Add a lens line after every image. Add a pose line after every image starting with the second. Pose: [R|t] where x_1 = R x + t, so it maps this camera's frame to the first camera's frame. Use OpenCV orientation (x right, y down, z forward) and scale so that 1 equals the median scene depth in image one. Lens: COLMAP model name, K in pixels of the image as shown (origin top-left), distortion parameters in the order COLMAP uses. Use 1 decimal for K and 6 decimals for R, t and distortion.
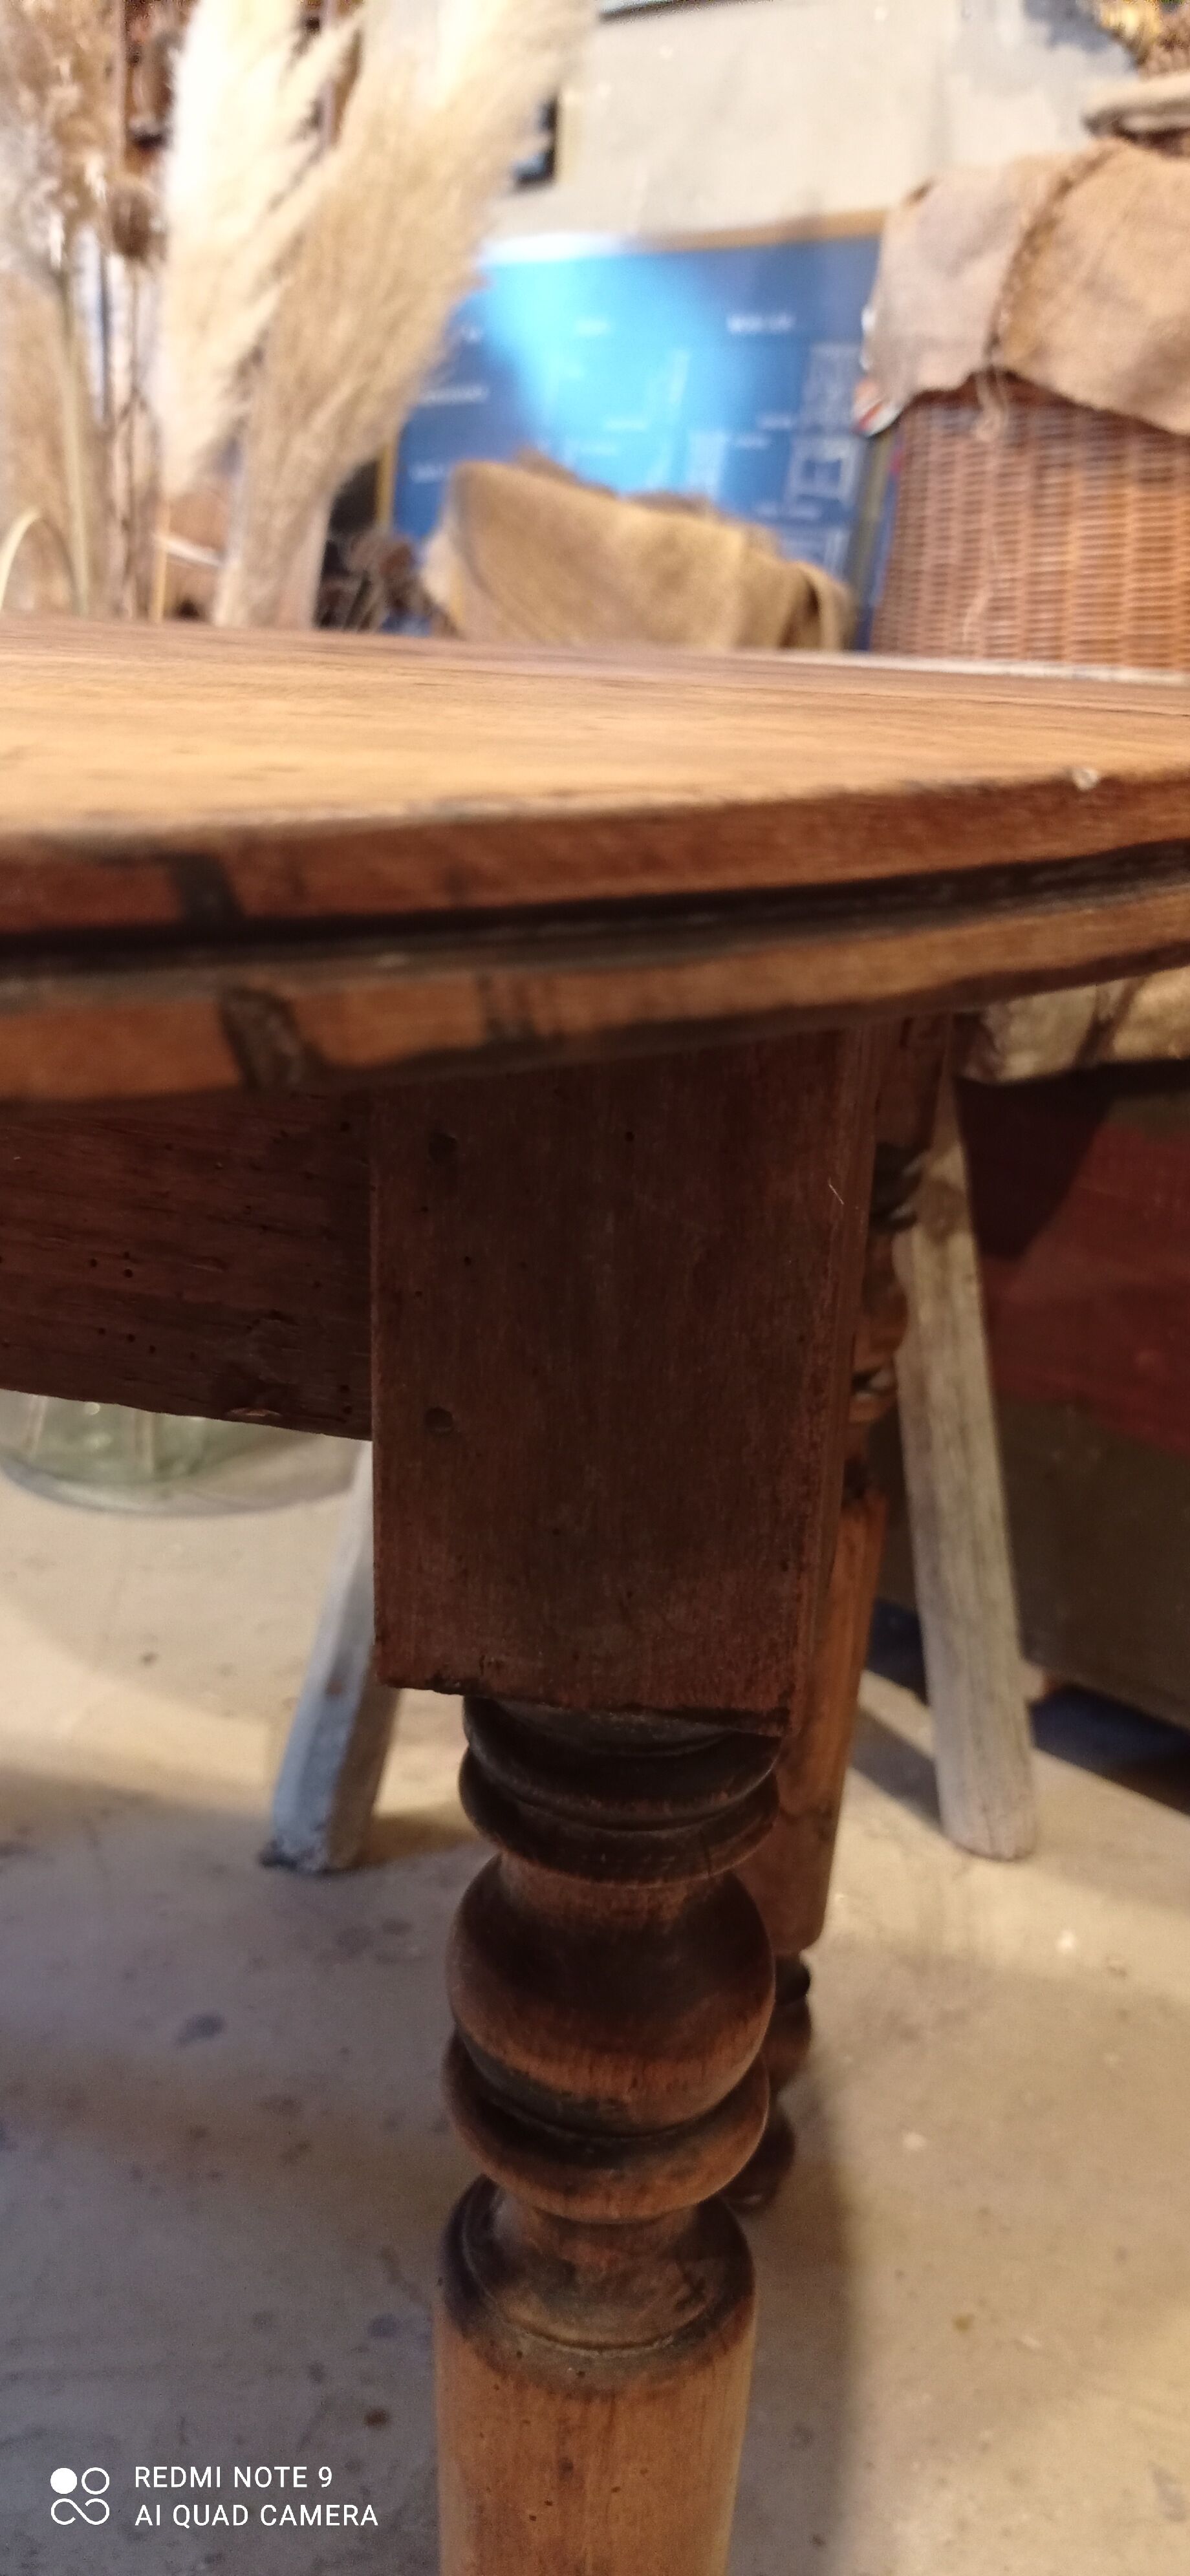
lens RADIAL K [[1965.7, 0, 598.9], [0, 1965.7, 1277.7], [0, 0, 1]] dist [-0.001078, -0.004953]
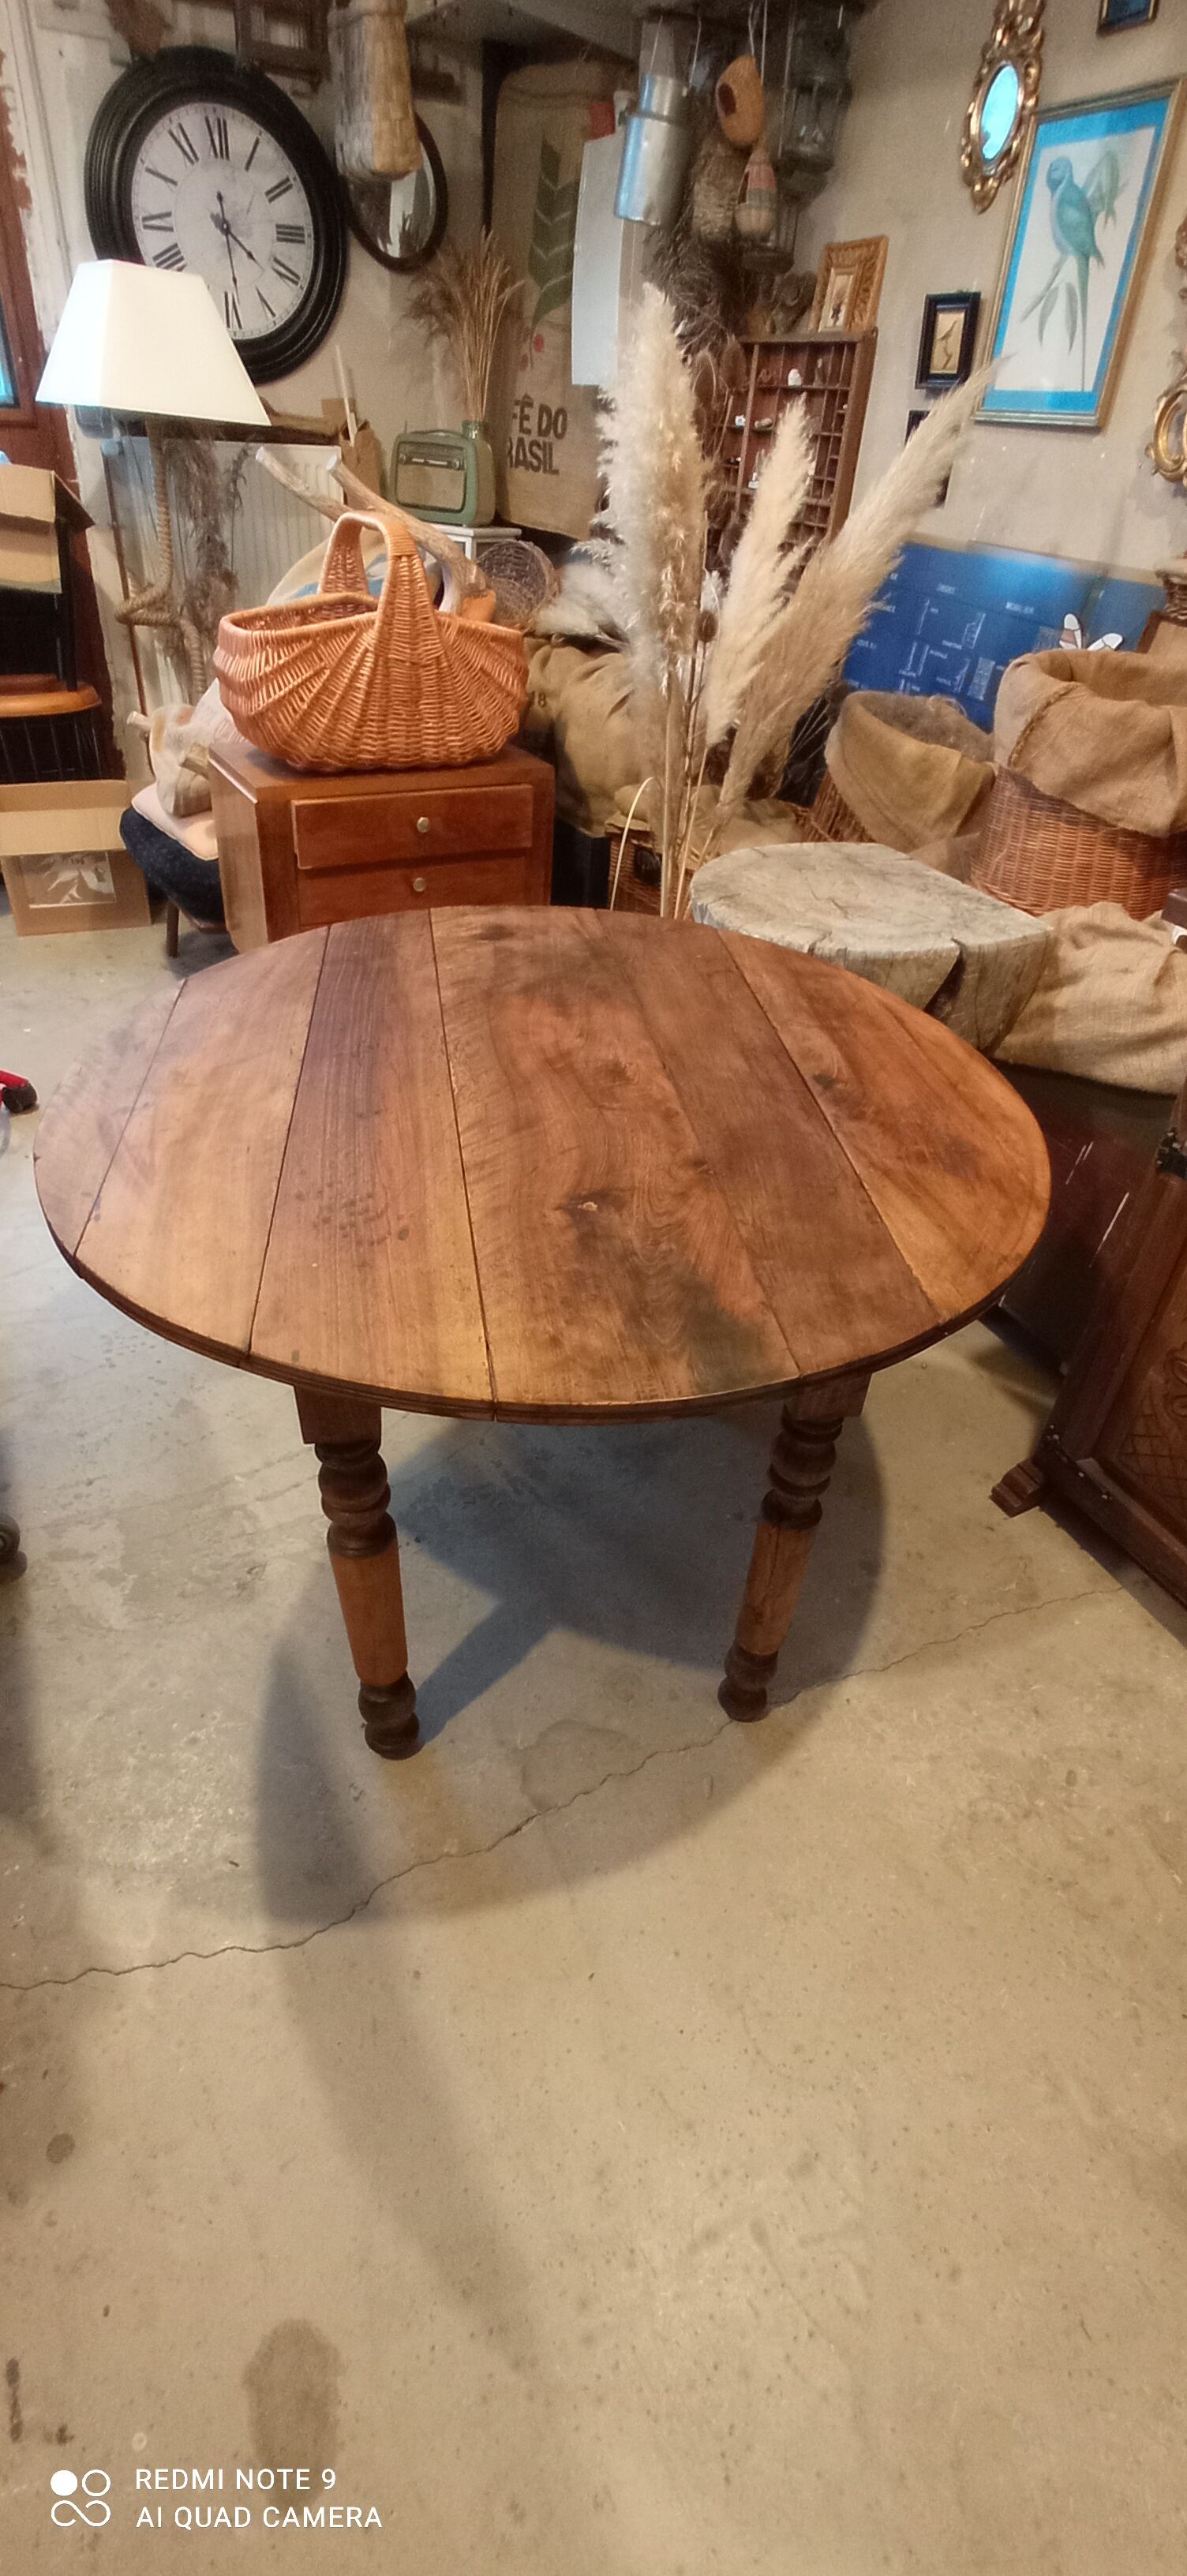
lens RADIAL K [[1158.0, 0, 600.8], [0, 1158.0, 1279.9], [0, 0, 1]] dist [-0.079266, 0.061510]
pose [[0.935591, 0.204724, -0.287676, 0.247156], [-0.108904, 0.942343, 0.316432, -0.240033], [0.335871, -0.264722, 0.903943, -0.625952]]
